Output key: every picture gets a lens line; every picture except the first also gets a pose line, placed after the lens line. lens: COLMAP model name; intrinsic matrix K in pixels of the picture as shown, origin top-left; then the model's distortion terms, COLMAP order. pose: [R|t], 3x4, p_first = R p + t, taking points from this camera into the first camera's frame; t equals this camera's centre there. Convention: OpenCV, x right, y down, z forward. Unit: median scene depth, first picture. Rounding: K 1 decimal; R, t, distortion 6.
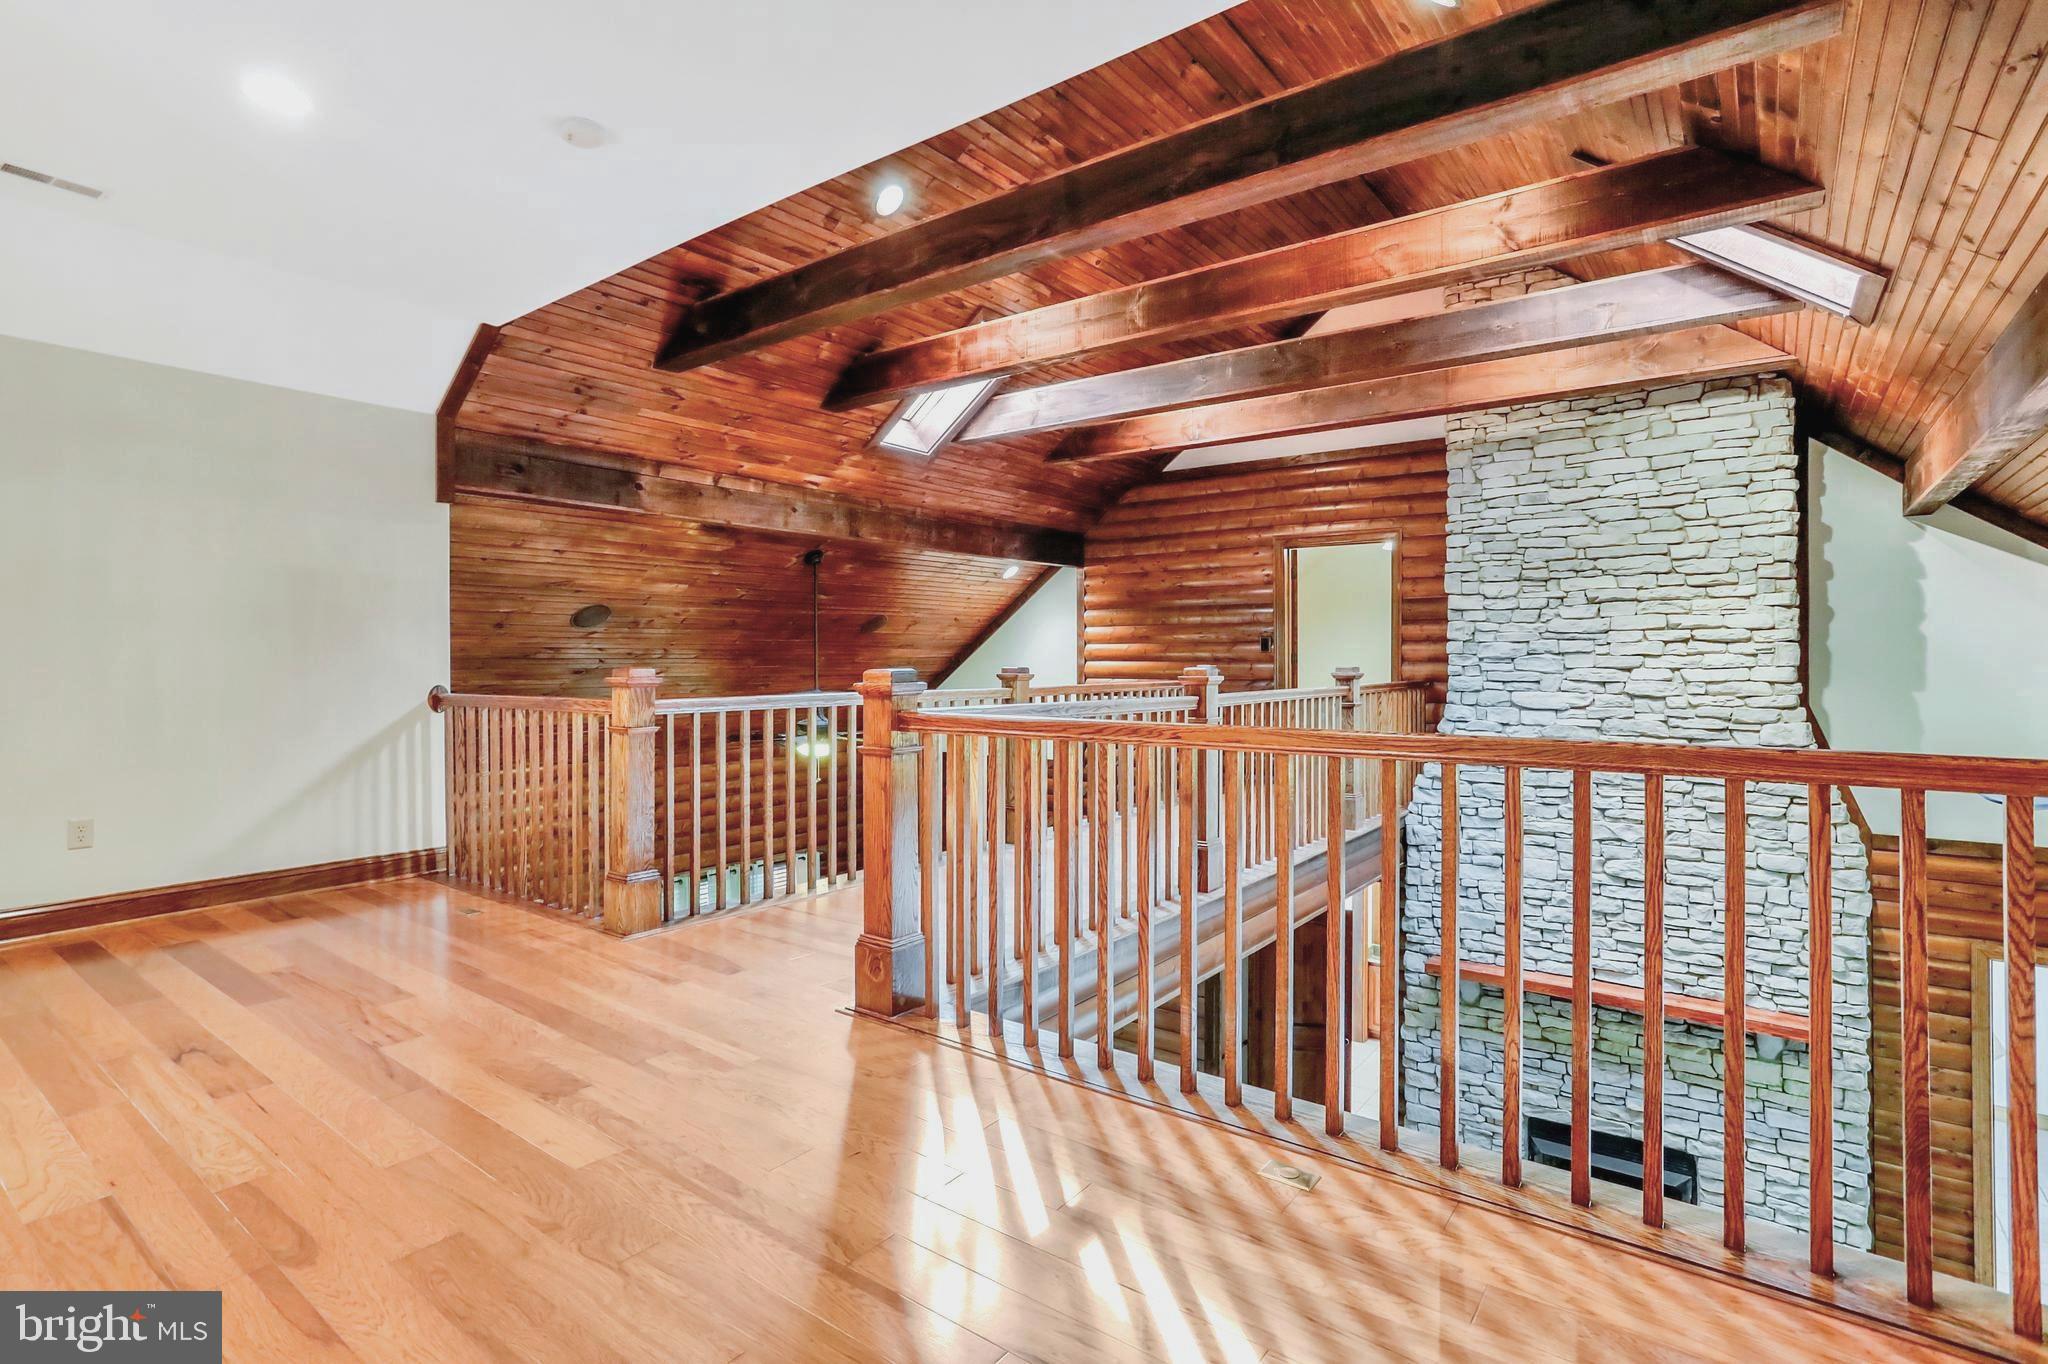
lens RADIAL K [[1008.0, 0, 1007.8], [0, 1008.0, 663.2], [0, 0, 1]] dist [-0.063400, 0.038993]
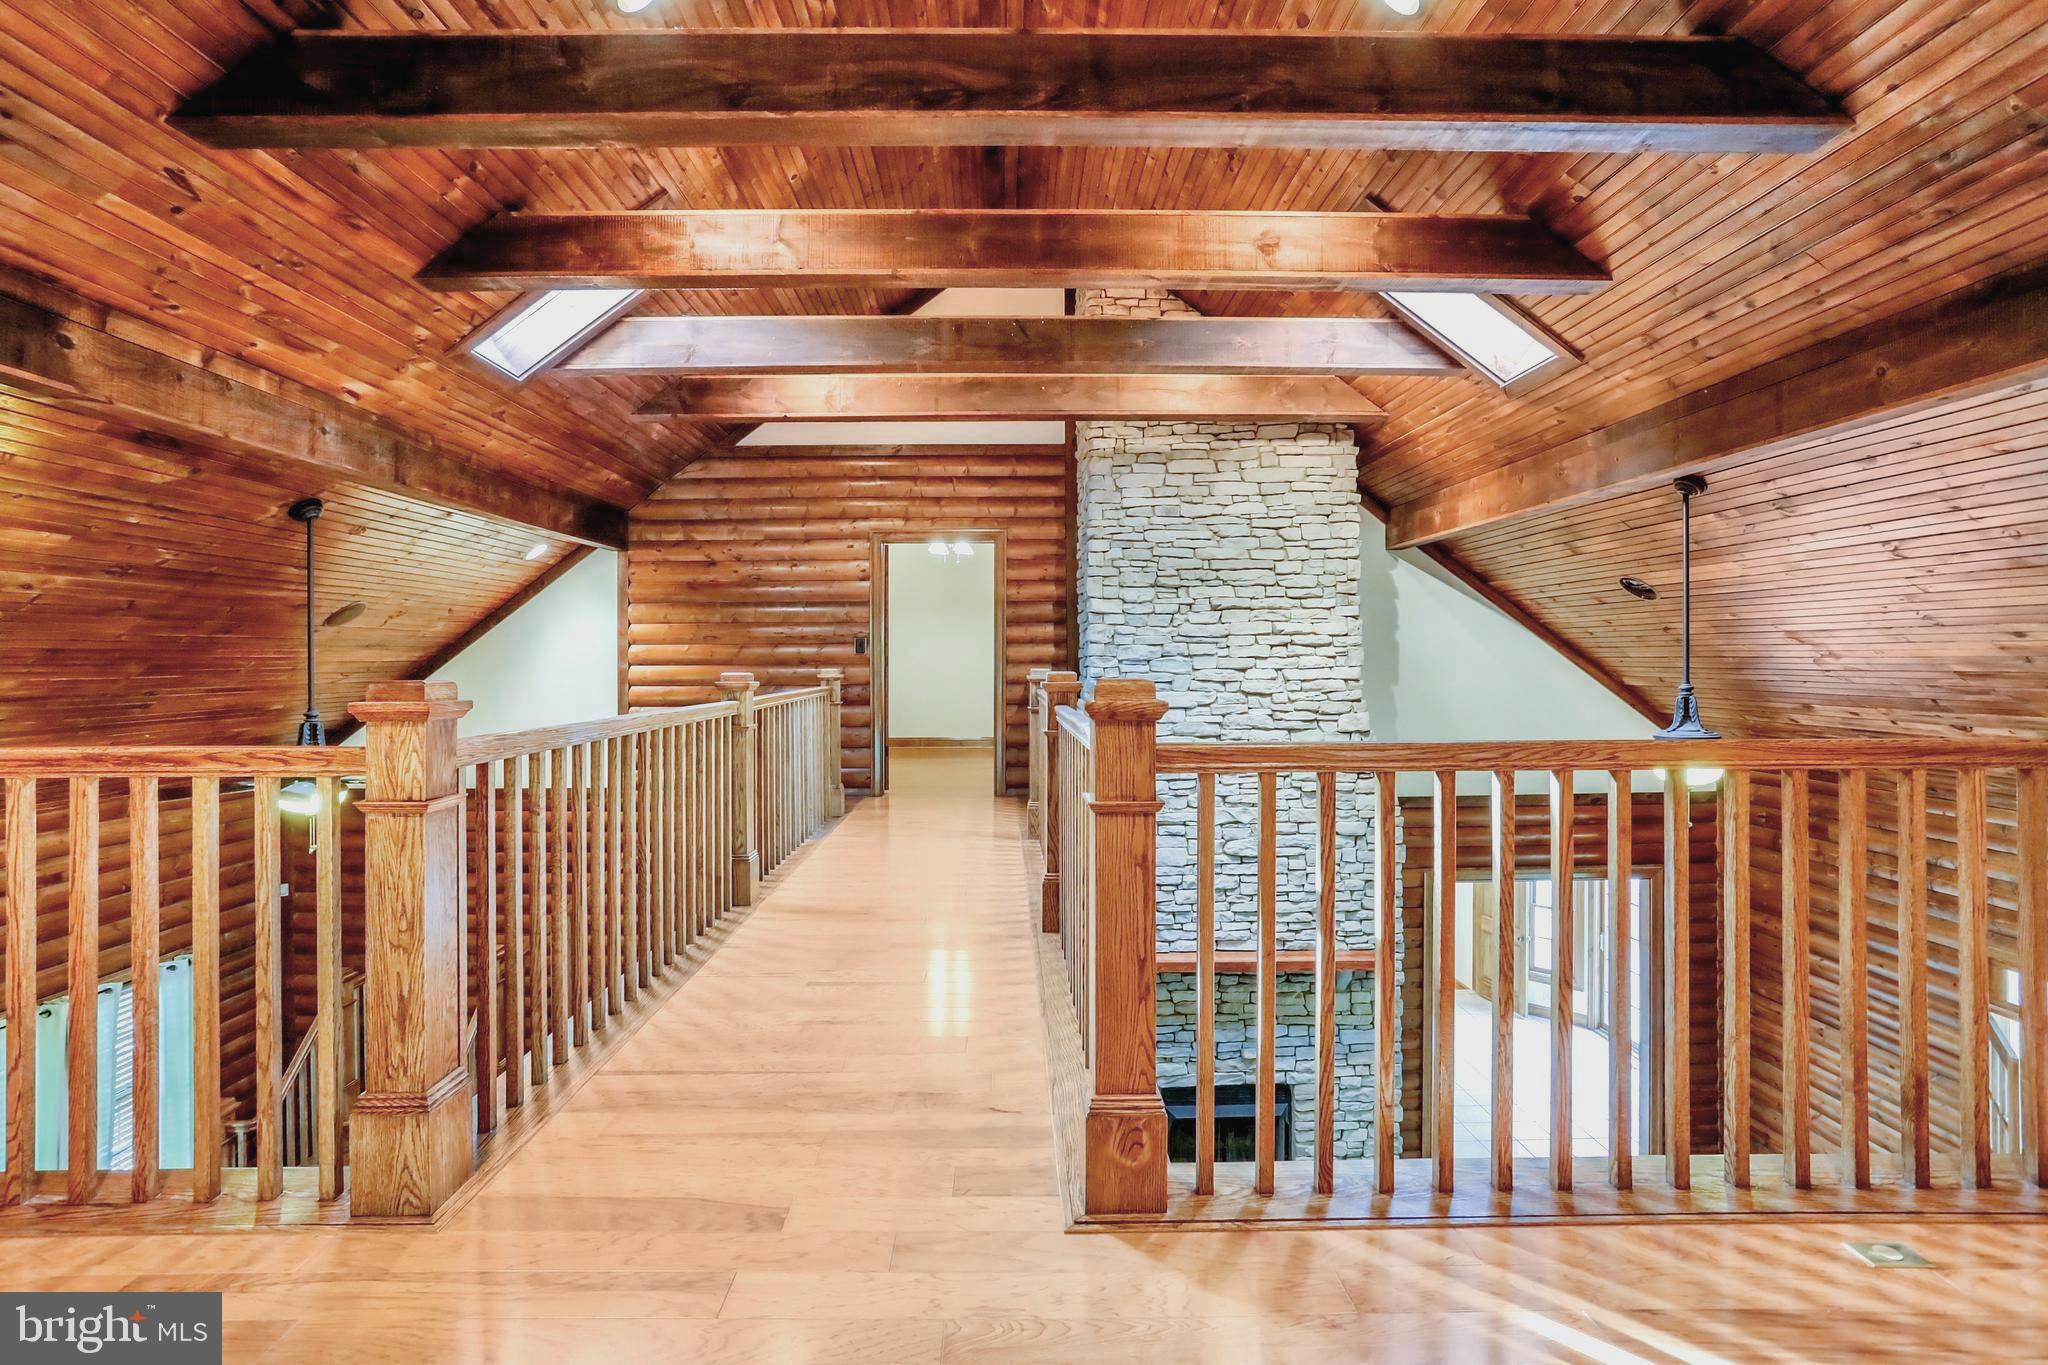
lens RADIAL K [[1008.0, 0, 1007.8], [0, 1008.0, 663.7], [0, 0, 1]] dist [-0.063400, 0.038993]
pose [[0.785901, -0.004625, 0.618335, -0.282603], [0.005874, 0.999983, 0.000014, -0.002373], [-0.618325, 0.003622, 0.785914, 0.262911]]
